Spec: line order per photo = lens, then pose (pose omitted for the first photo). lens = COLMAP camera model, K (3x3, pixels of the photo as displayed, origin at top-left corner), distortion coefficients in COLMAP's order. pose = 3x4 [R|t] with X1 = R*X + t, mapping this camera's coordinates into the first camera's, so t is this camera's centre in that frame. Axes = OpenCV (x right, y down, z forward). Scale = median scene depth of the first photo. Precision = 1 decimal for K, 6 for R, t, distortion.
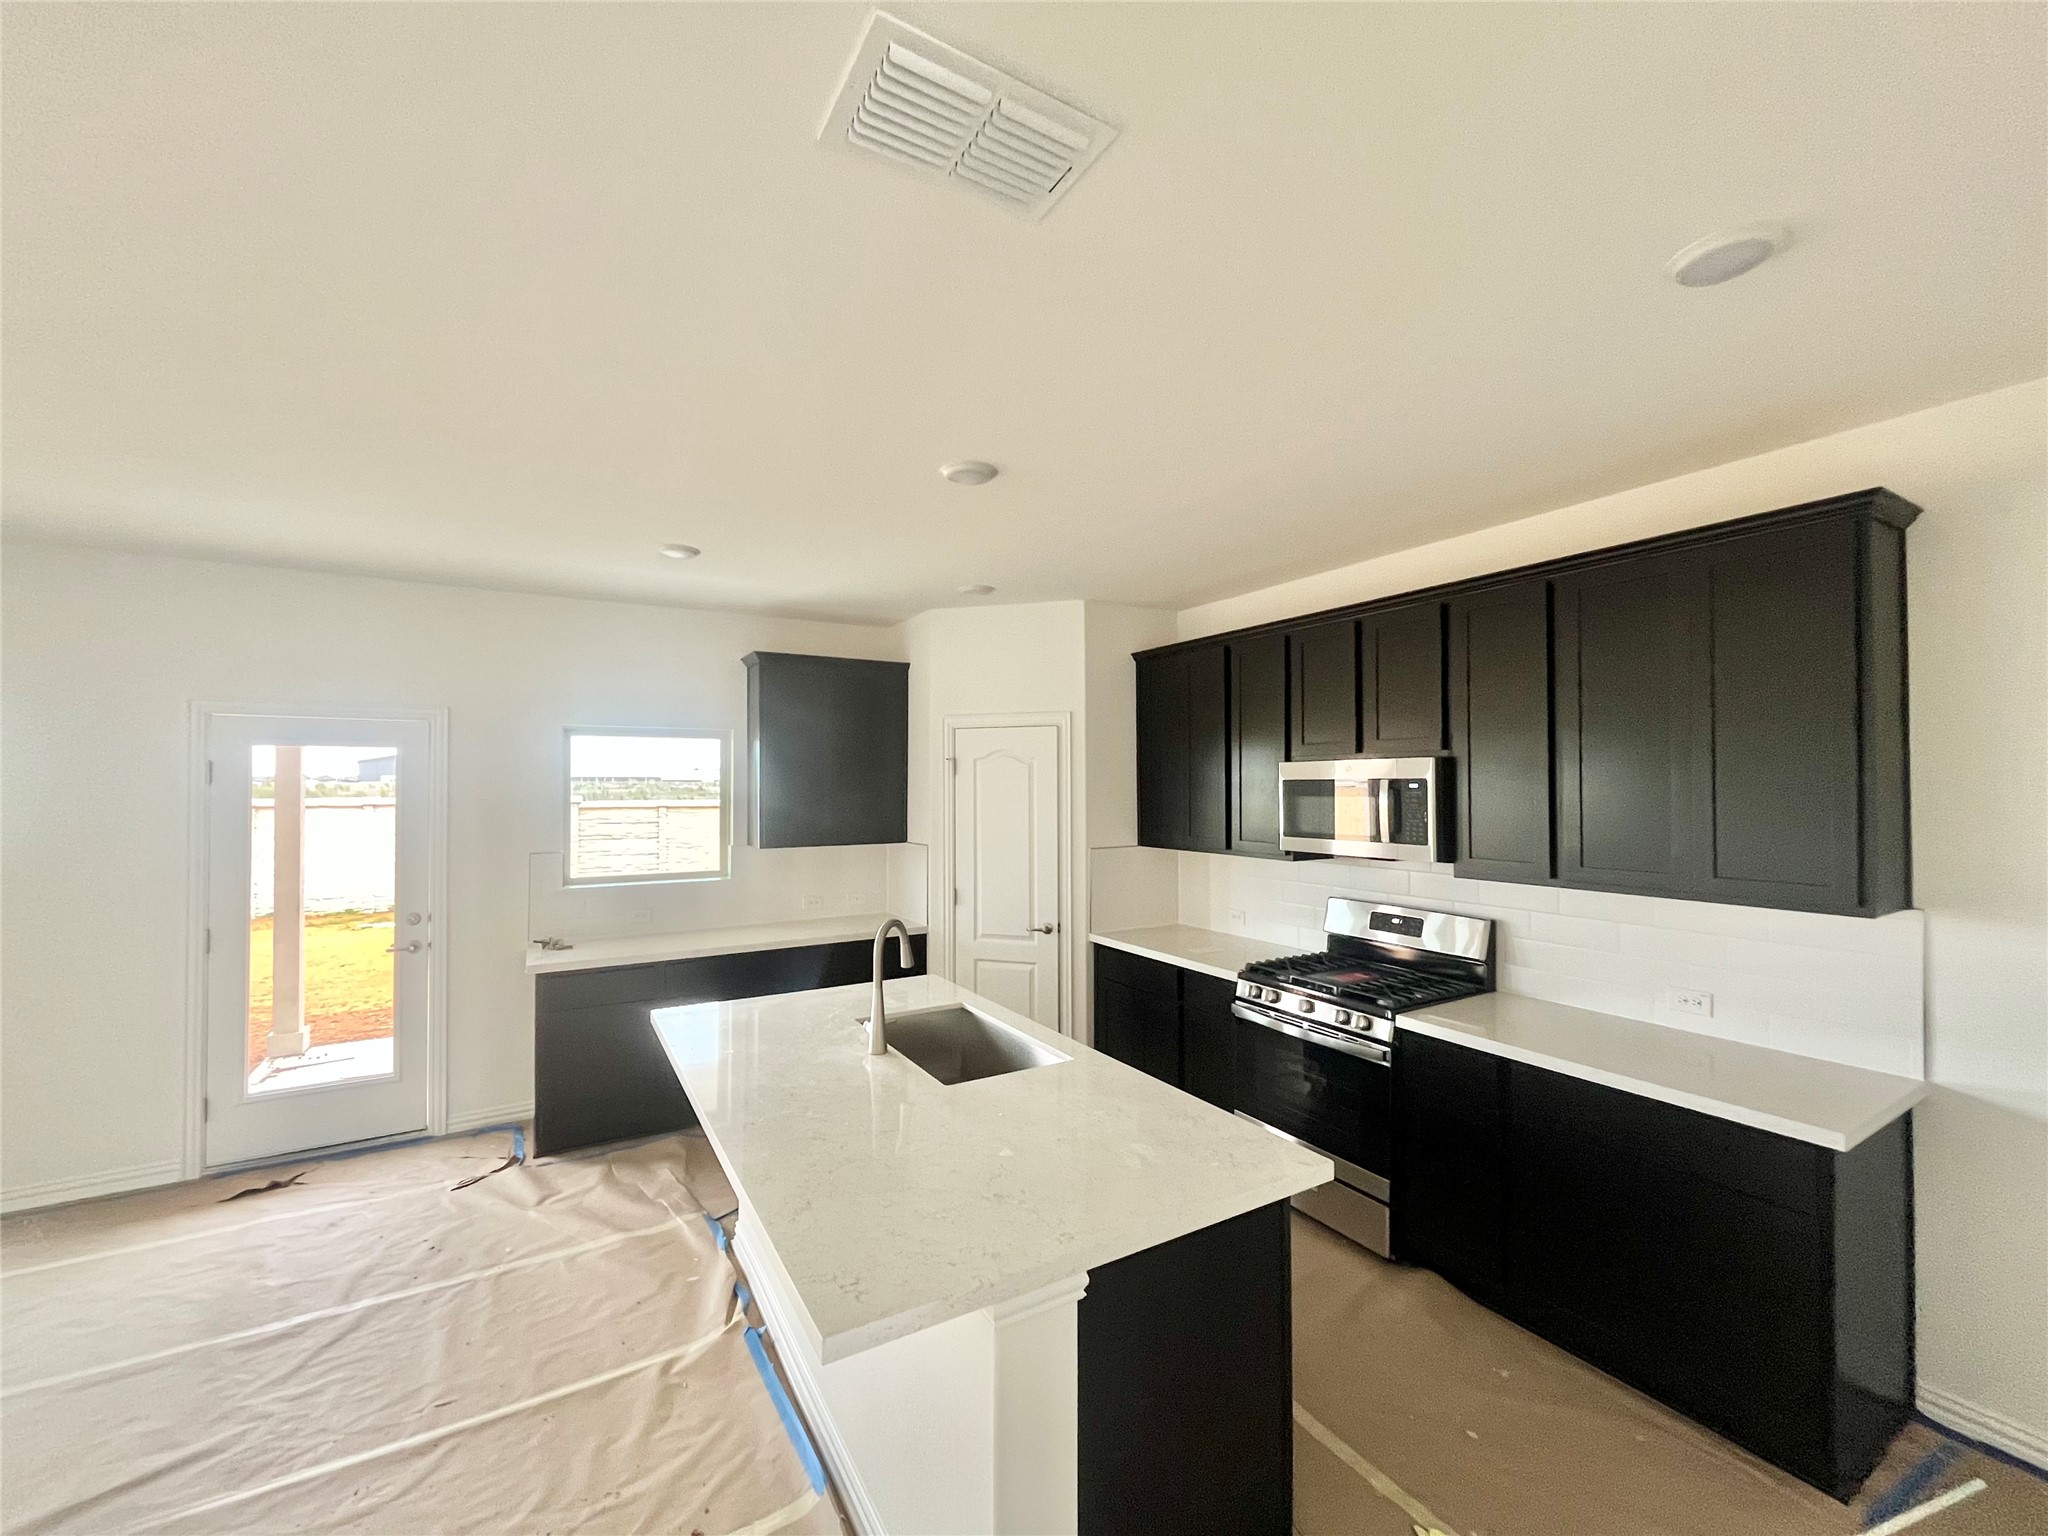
lens RADIAL K [[821.3, 0, 1031.0], [0, 821.3, 775.0], [0, 0, 1]] dist [-0.012838, -0.000450]
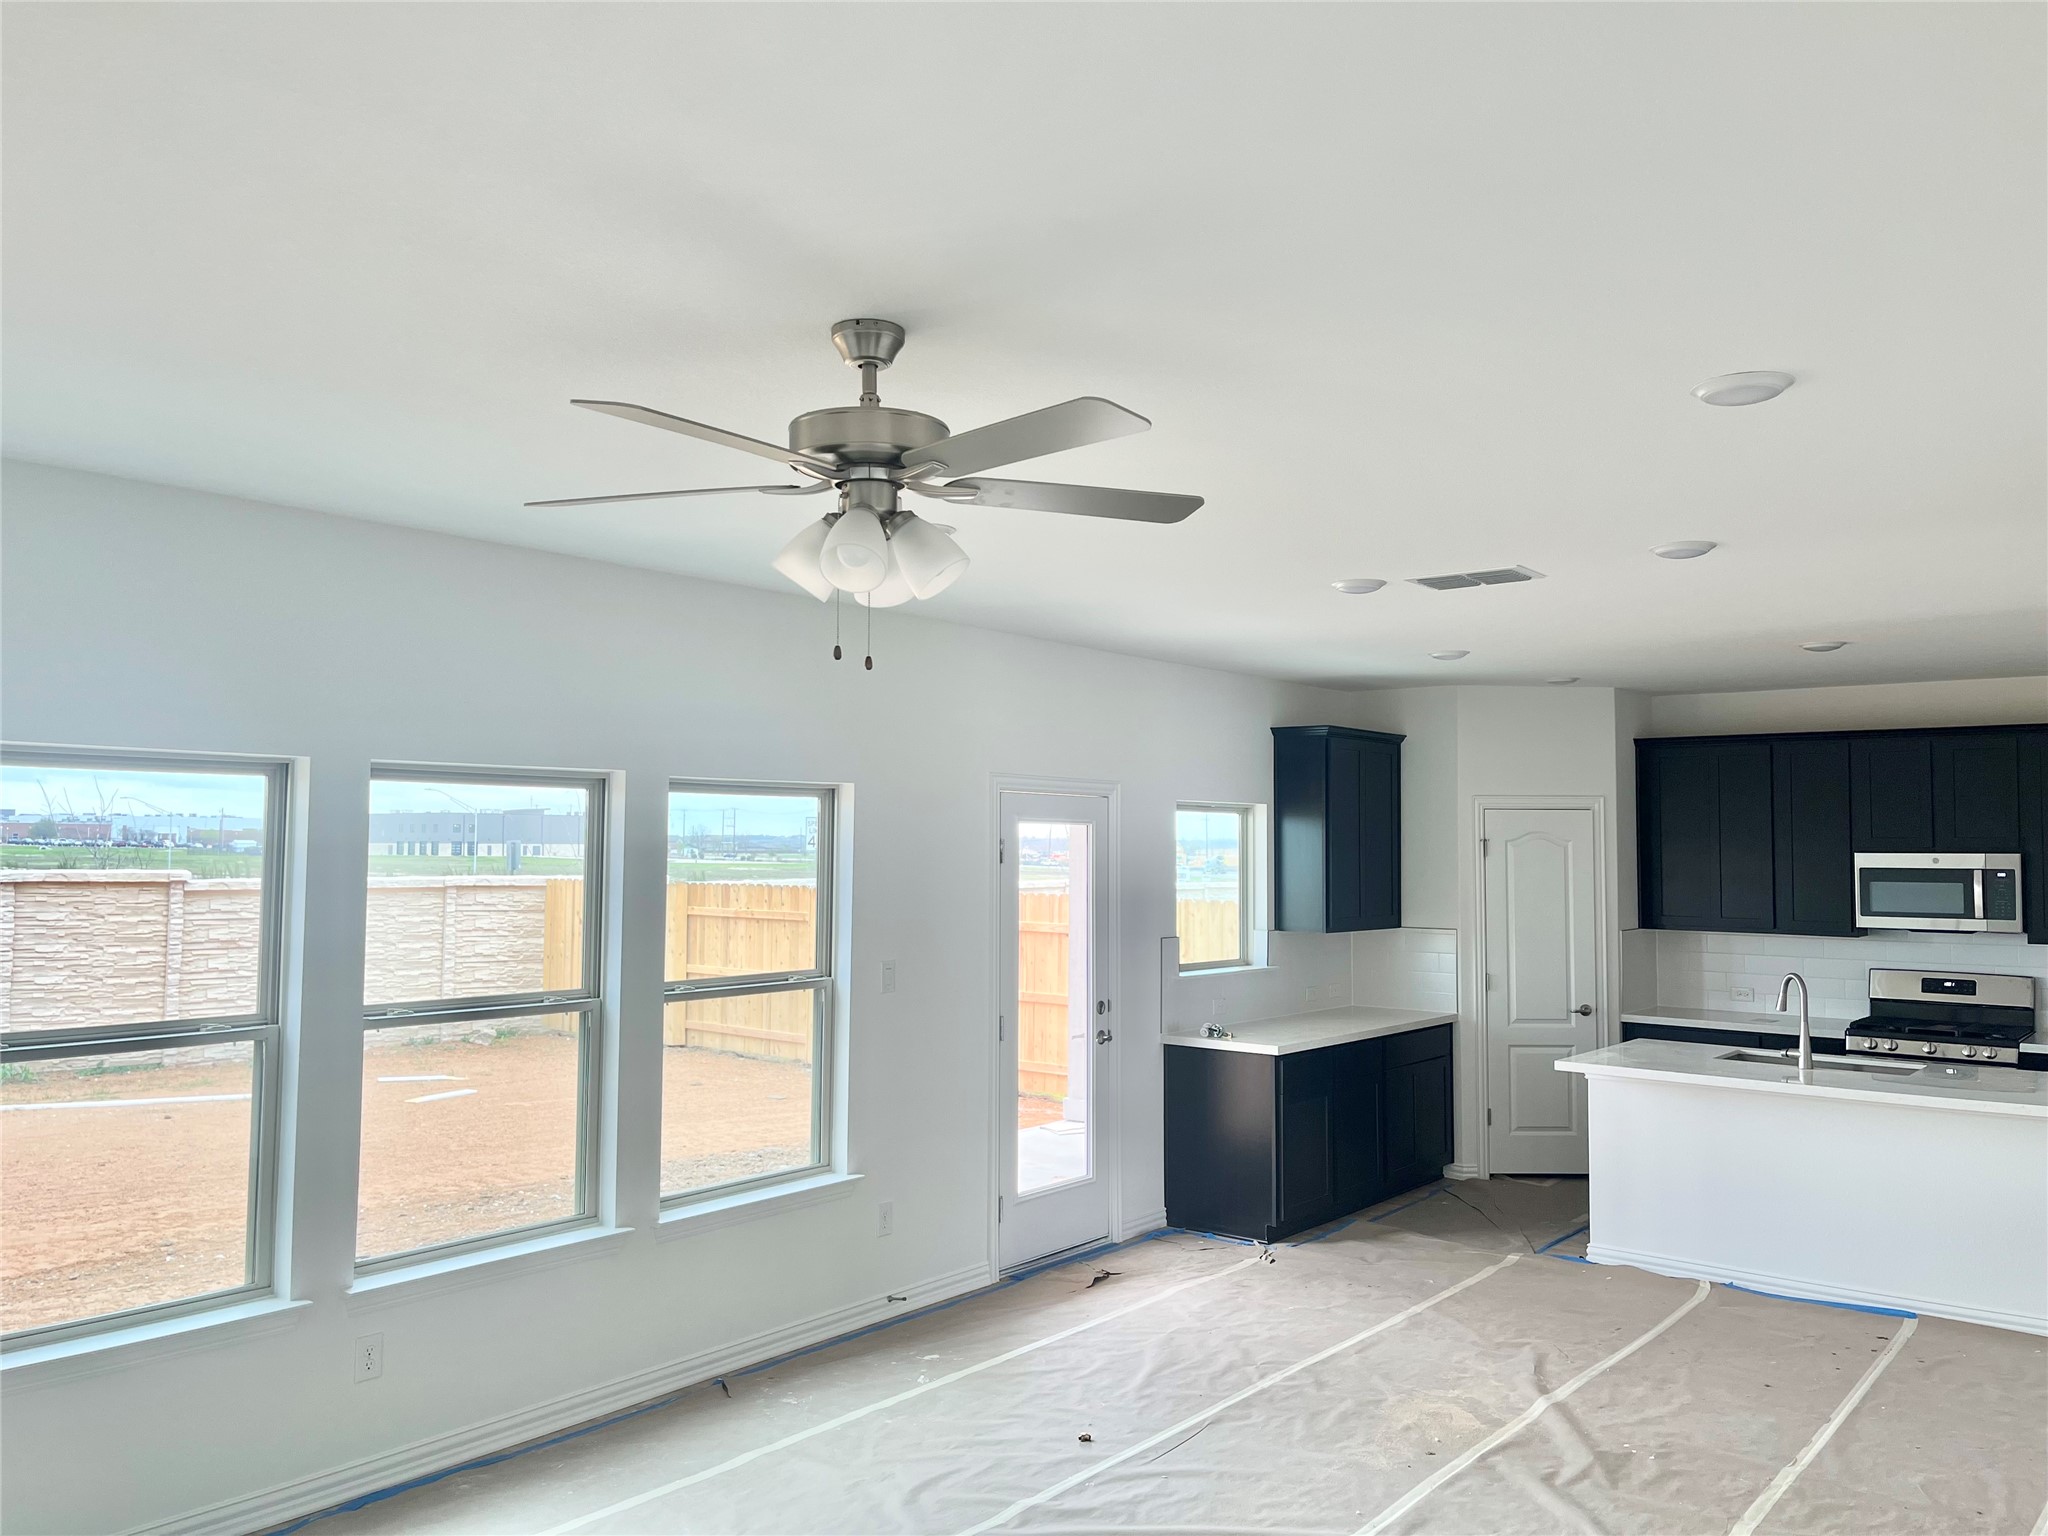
lens RADIAL K [[1544.3, 0, 1024.7], [0, 1544.3, 766.0], [0, 0, 1]] dist [0.011655, -0.001797]
pose [[0.941499, 0.031546, 0.335536, -1.443501], [-0.016969, 0.998784, -0.046288, -0.015372], [-0.336588, 0.037887, 0.940889, -0.644403]]
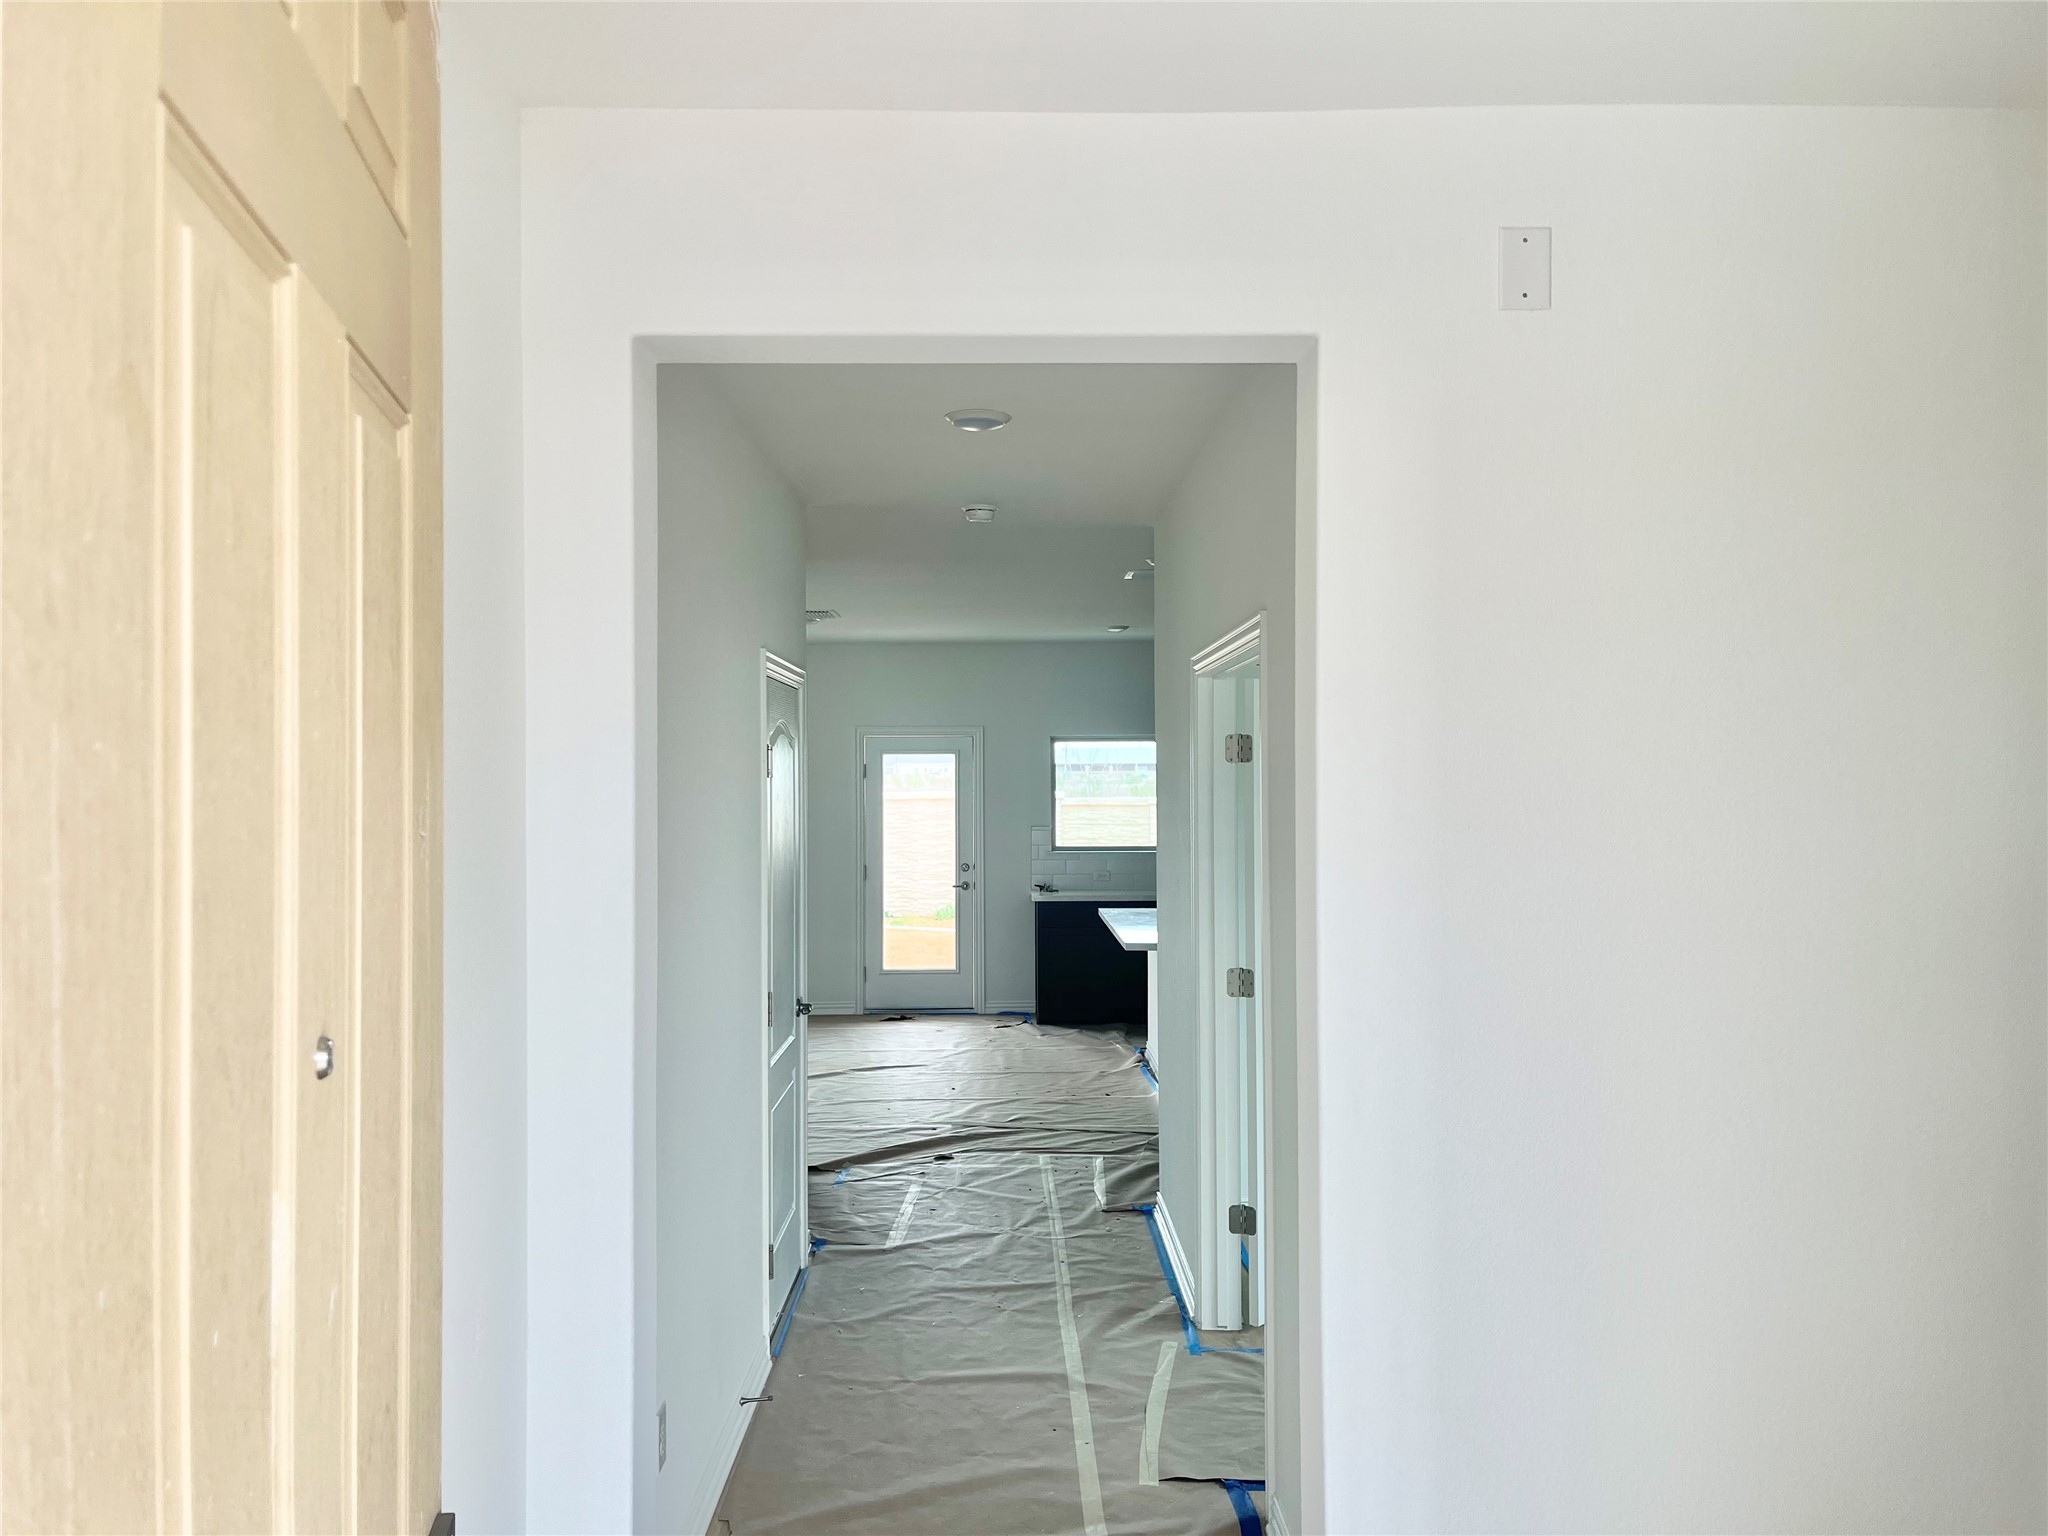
lens RADIAL K [[1544.3, 0, 1025.2], [0, 1544.3, 769.9], [0, 0, 1]] dist [0.011655, -0.001797]
pose [[0.861277, -0.006113, -0.508100, 0.789389], [0.012091, 0.999891, 0.008464, -0.026419], [0.507992, -0.013433, 0.861257, -1.399130]]
